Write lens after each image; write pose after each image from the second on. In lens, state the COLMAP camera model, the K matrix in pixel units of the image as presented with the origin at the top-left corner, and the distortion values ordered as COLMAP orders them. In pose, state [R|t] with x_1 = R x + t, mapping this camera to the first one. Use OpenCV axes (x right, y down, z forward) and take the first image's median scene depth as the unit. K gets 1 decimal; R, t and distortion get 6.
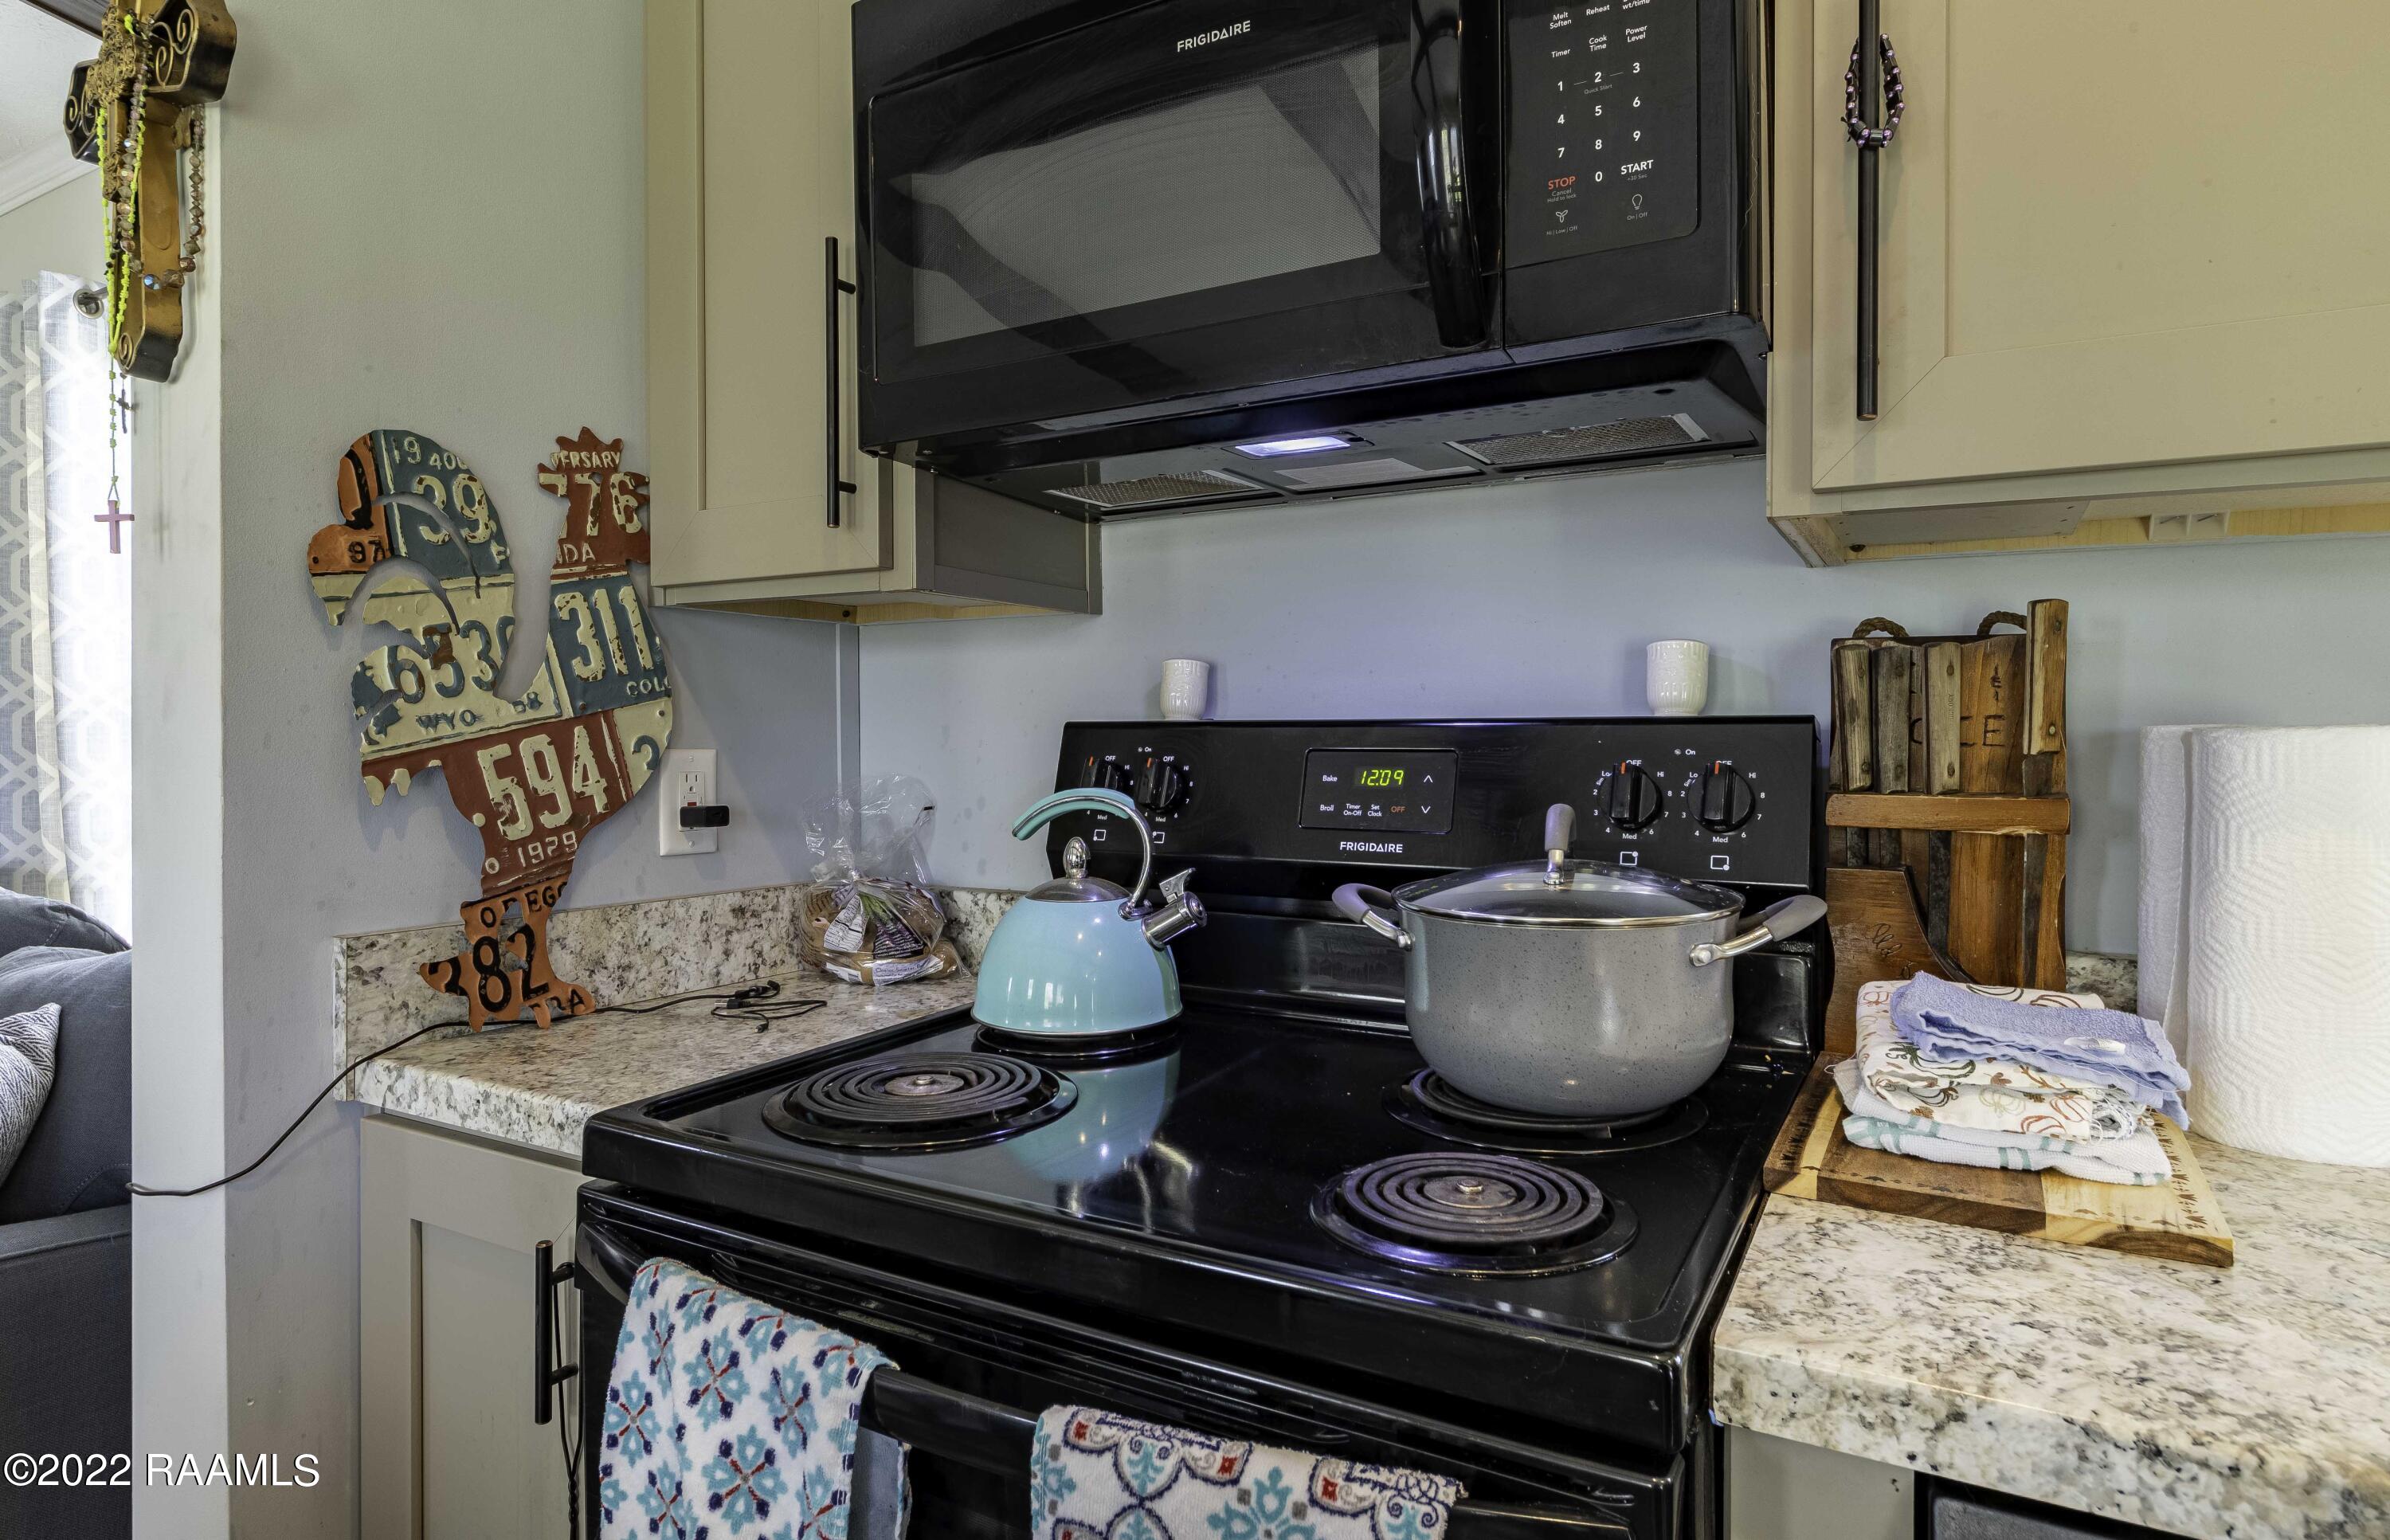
lens RADIAL K [[1354.0, 0, 1198.1], [0, 1354.0, 735.8], [0, 0, 1]] dist [0.002048, 0.000301]
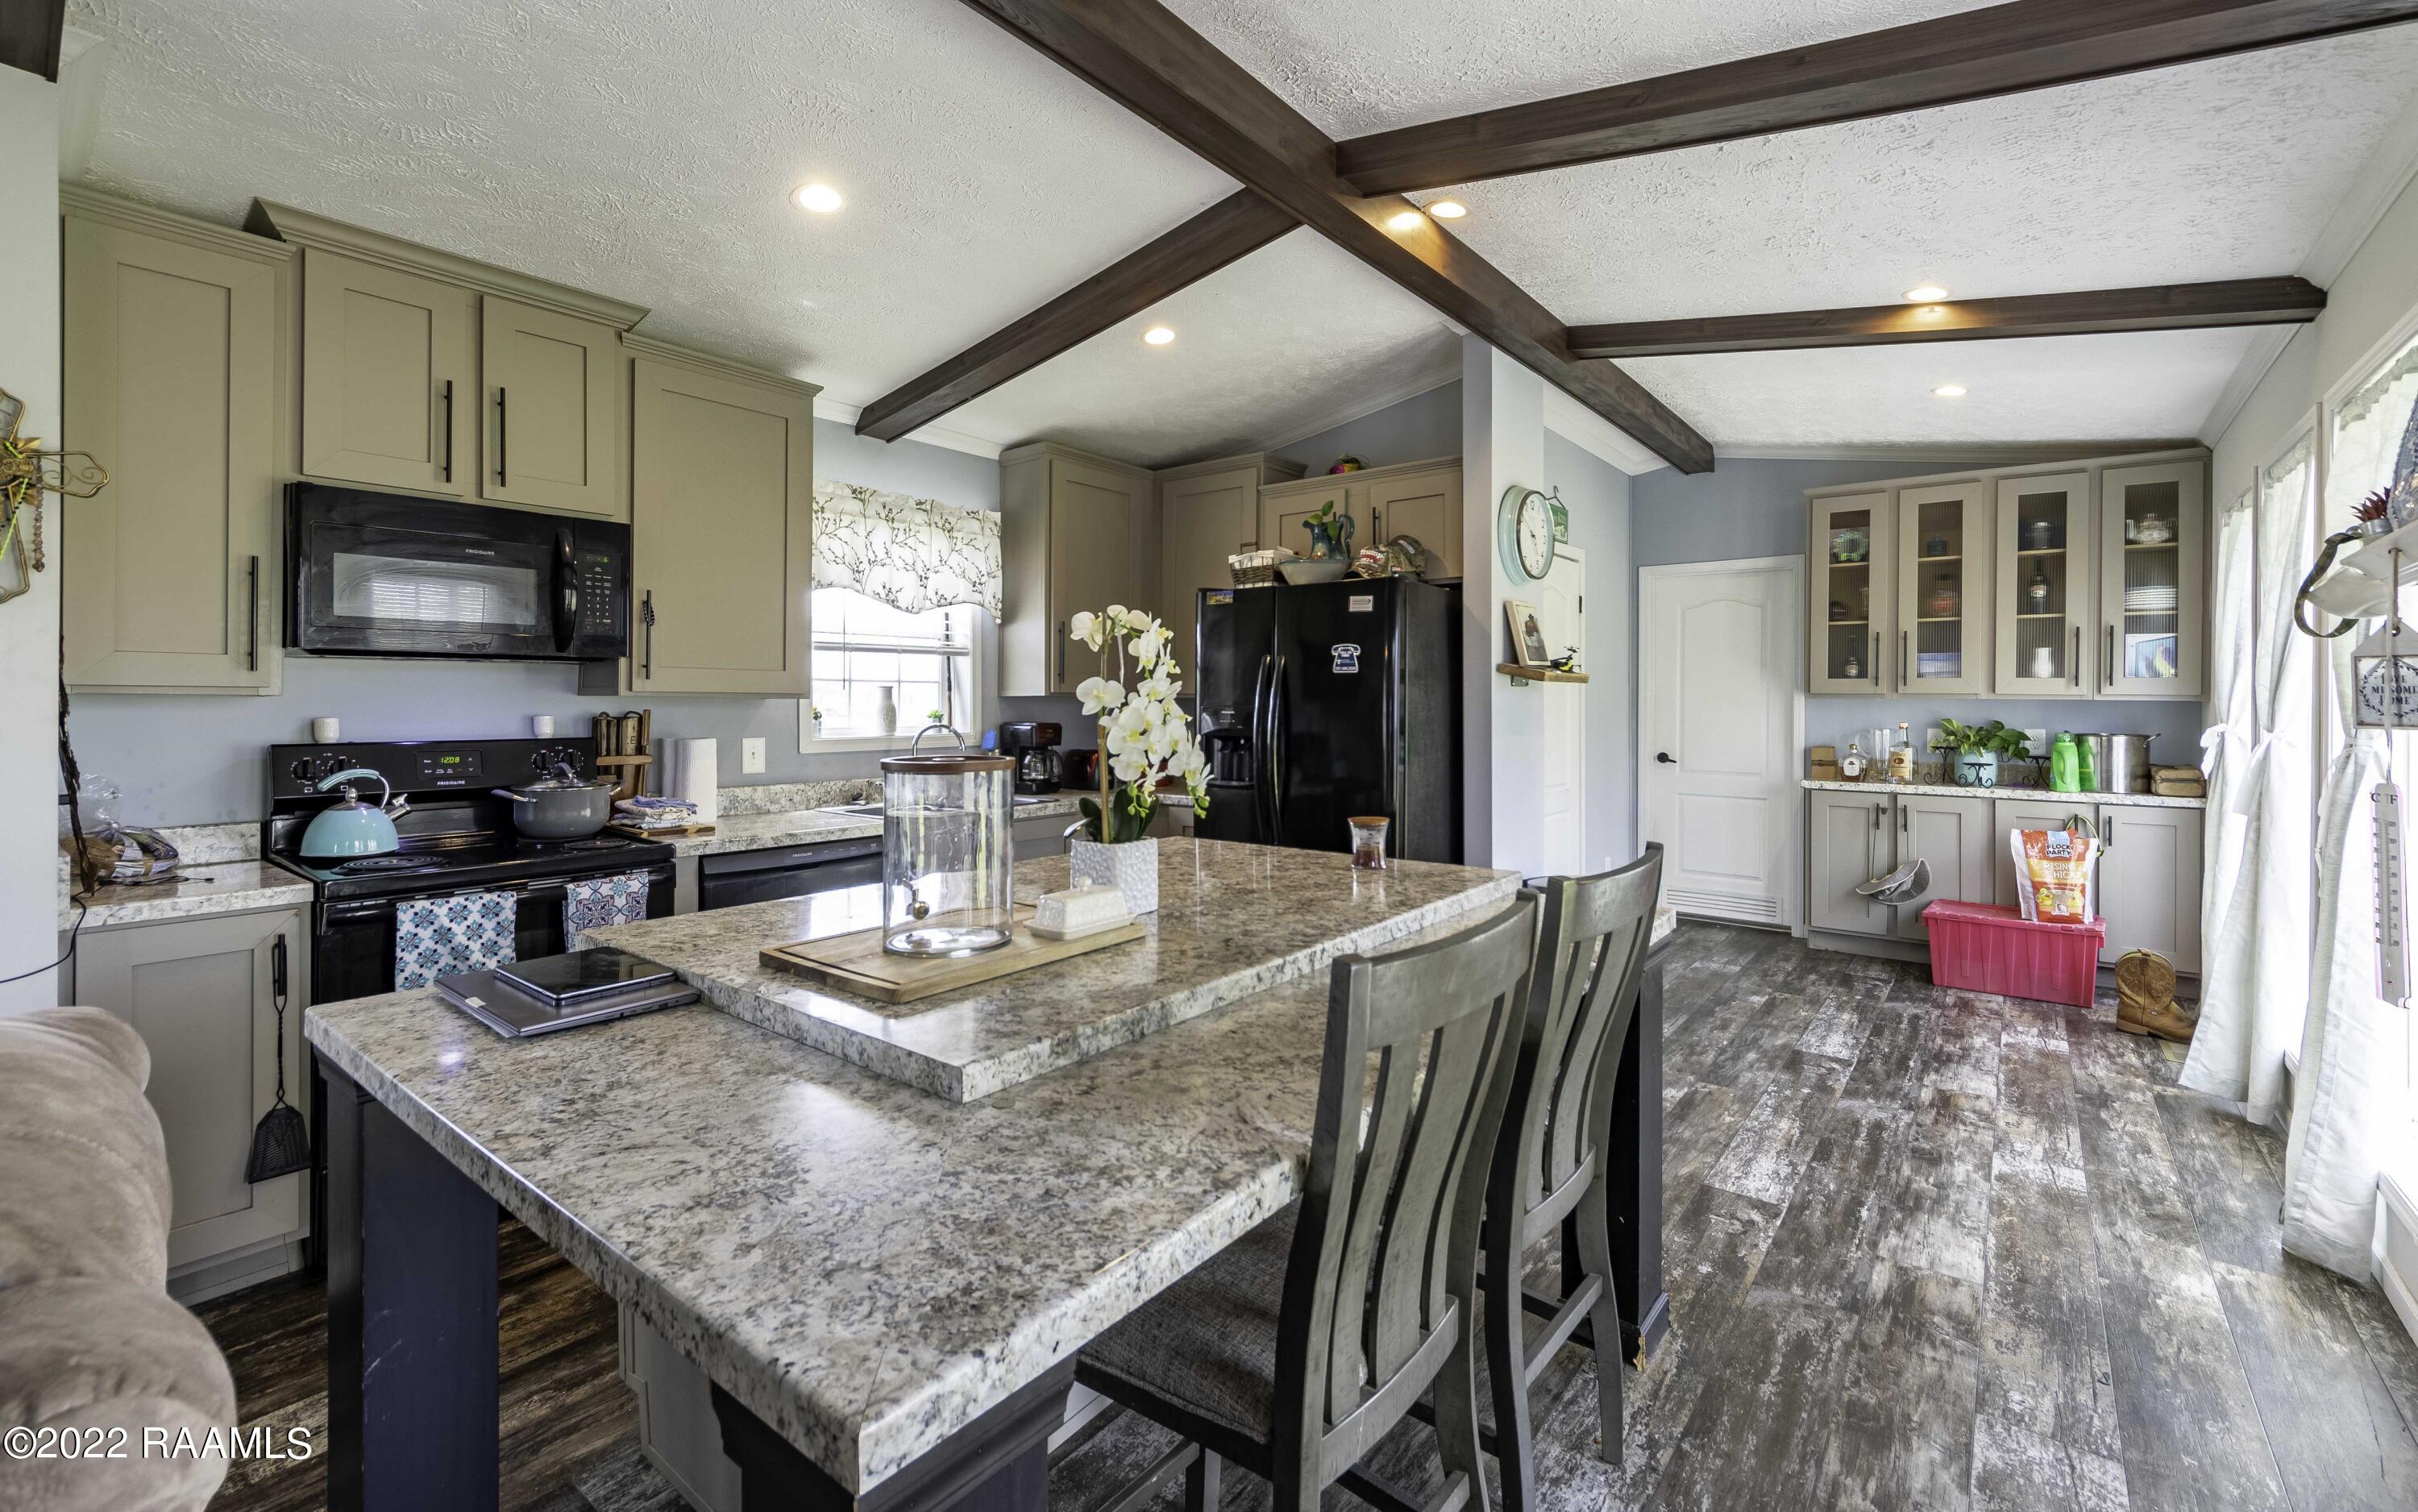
lens RADIAL K [[1001.5, 0, 1216.2], [0, 1001.5, 703.7], [0, 0, 1]] dist [0.000506, 0.000093]
pose [[0.144668, 0.002811, 0.989476, -2.194288], [0.000453, 0.999996, -0.002907, -0.105254], [-0.989480, 0.000869, 0.144667, -1.226362]]
